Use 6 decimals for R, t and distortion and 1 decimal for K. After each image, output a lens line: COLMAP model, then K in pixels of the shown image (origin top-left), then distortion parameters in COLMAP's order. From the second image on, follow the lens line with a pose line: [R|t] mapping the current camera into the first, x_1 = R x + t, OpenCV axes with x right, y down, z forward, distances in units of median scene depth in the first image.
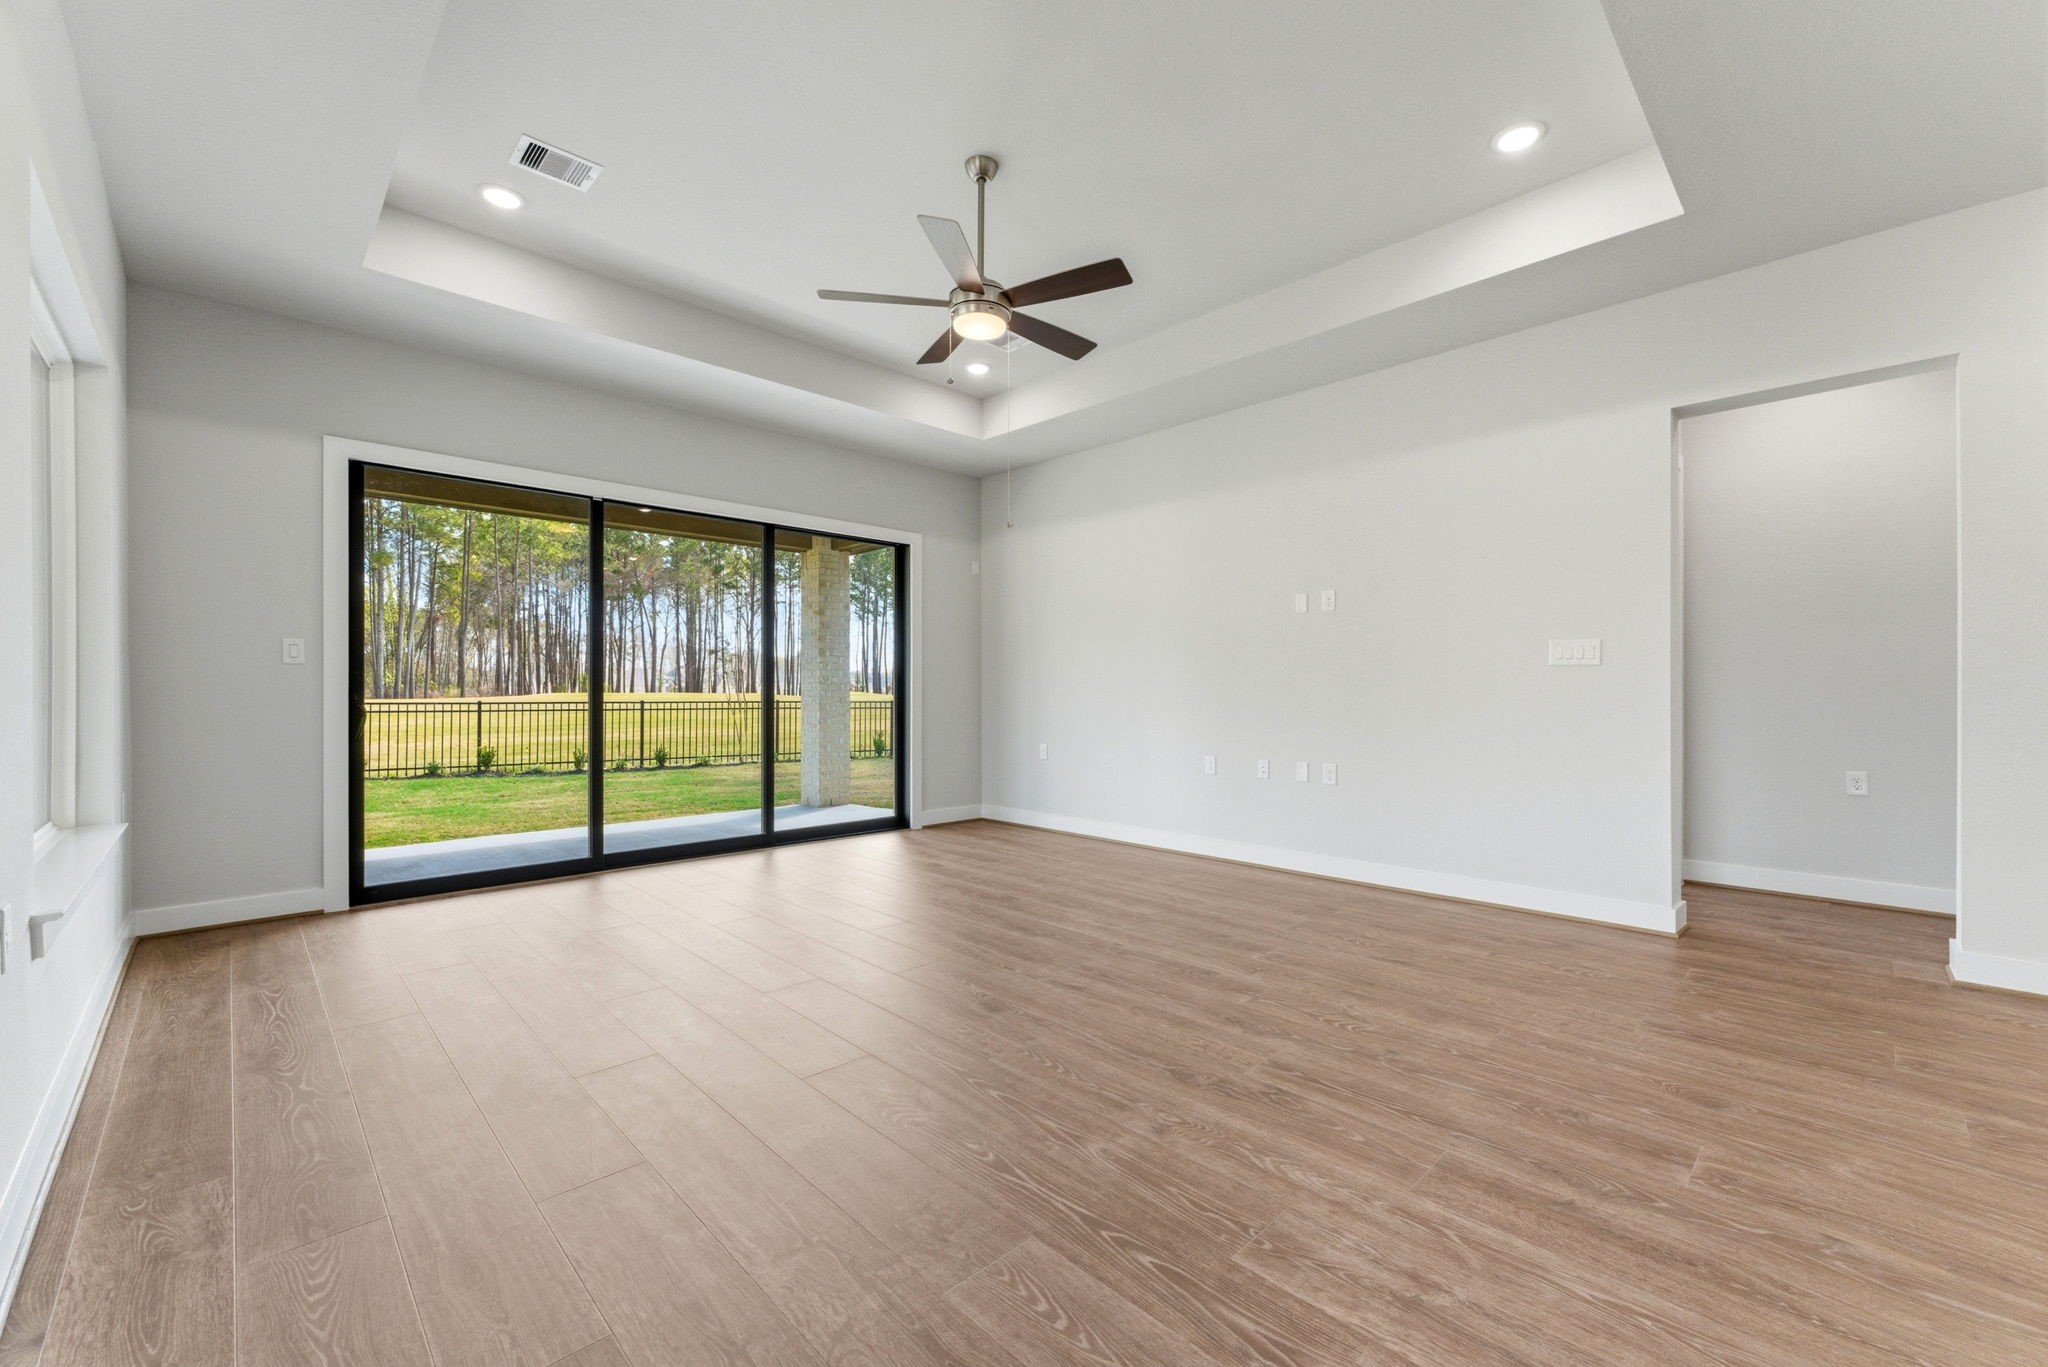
lens RADIAL K [[826.3, 0, 1042.2], [0, 826.3, 688.9], [0, 0, 1]] dist [0.000896, 0.000059]
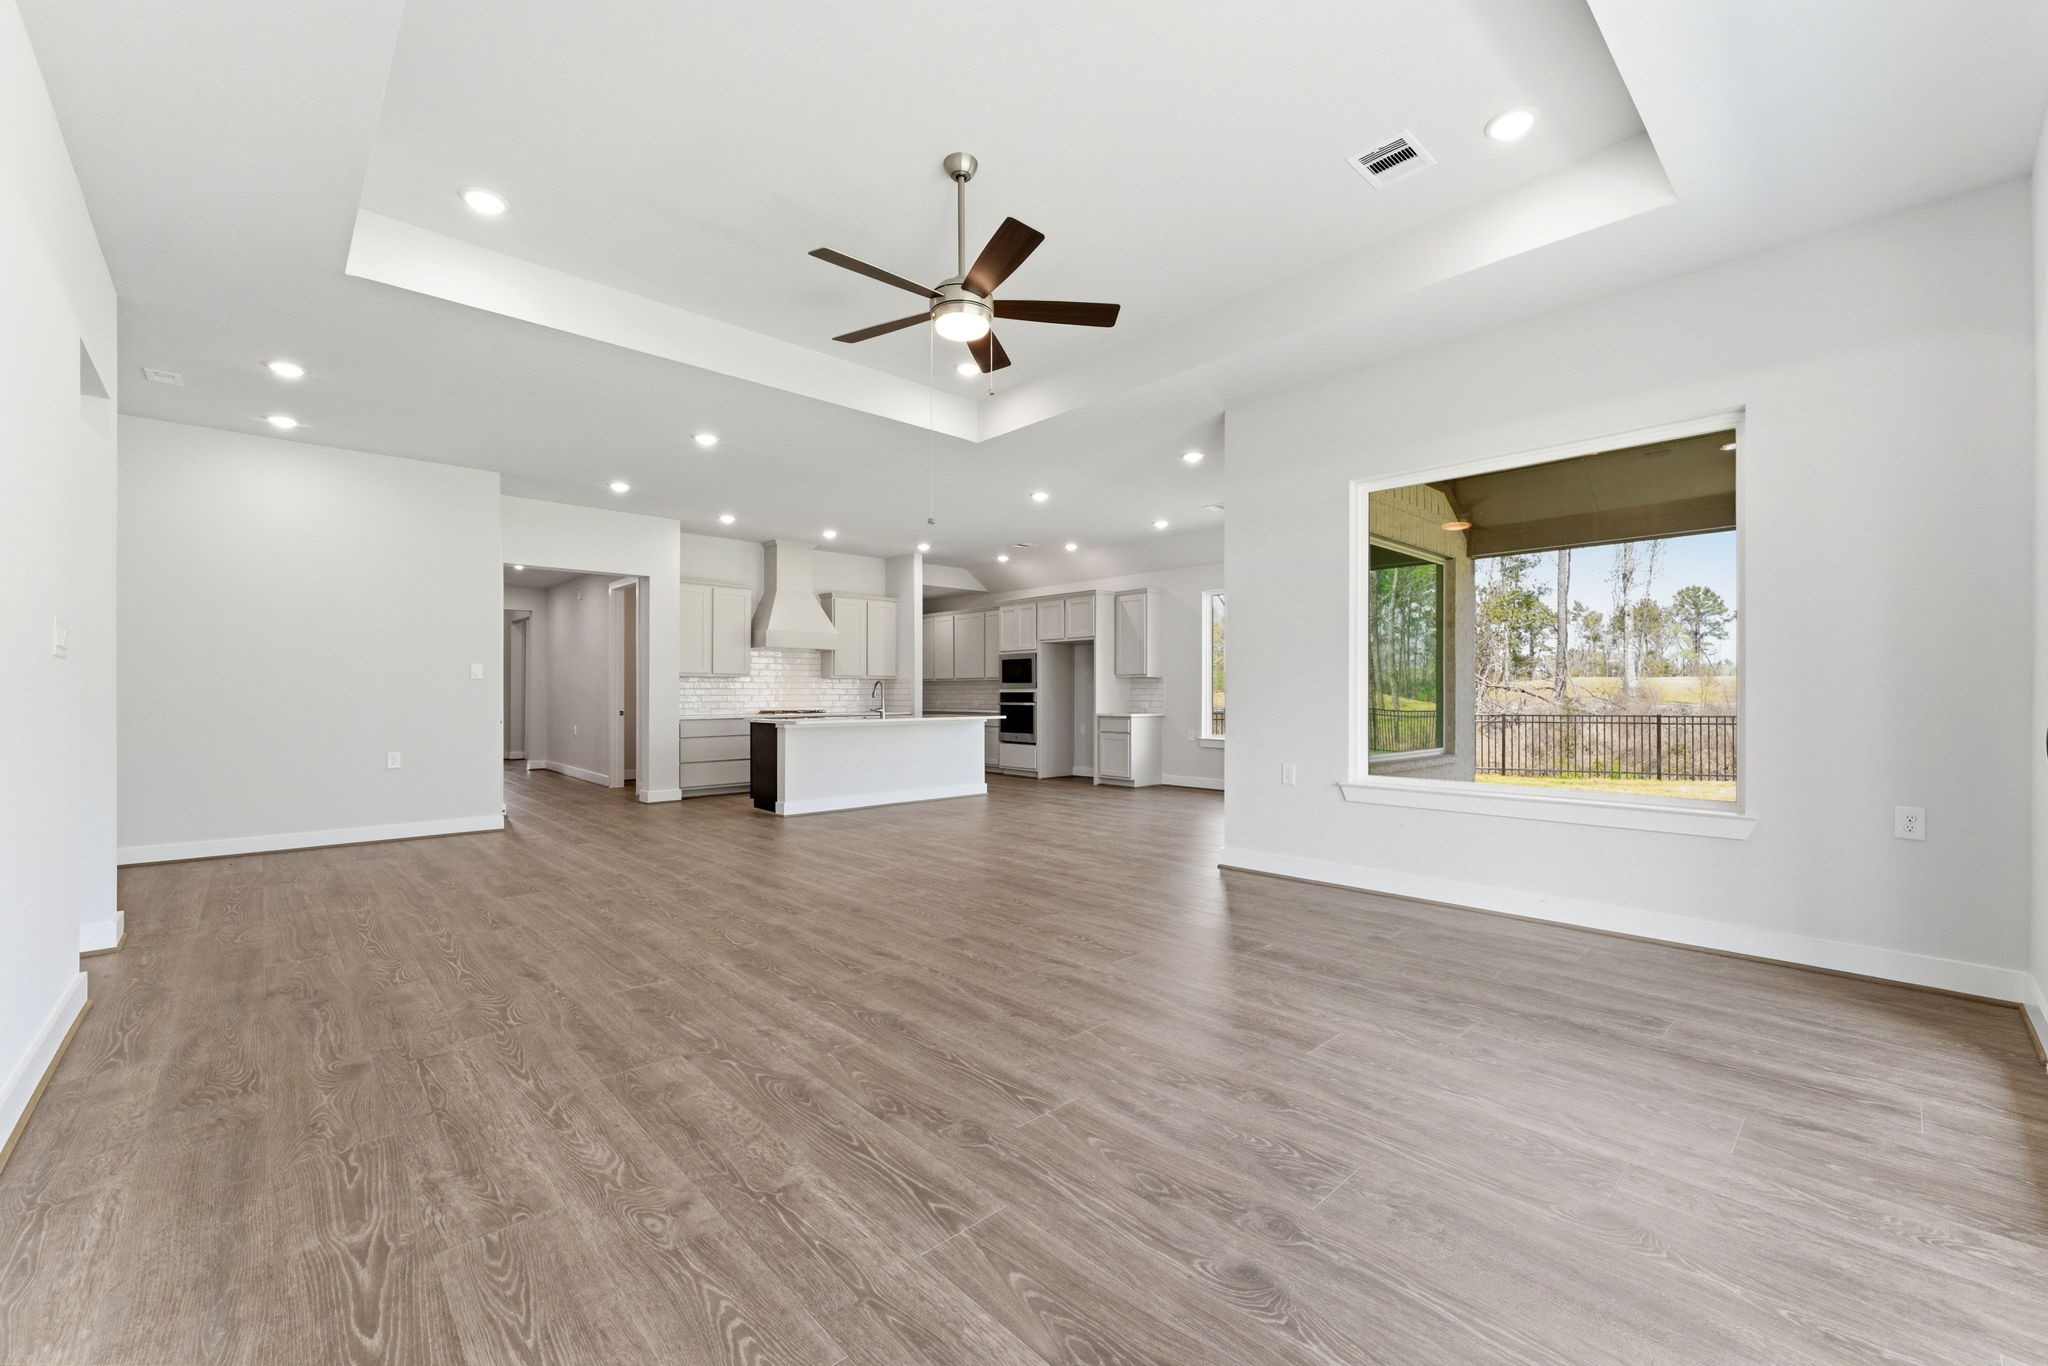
lens RADIAL K [[824.1, 0, 1034.0], [0, 824.1, 692.1], [0, 0, 1]] dist [-0.000357, -0.000037]
pose [[-0.999528, -0.000441, 0.030710, -0.153988], [-0.000496, 0.999998, -0.001786, -0.000033], [-0.030709, -0.001800, -0.999527, 1.592312]]
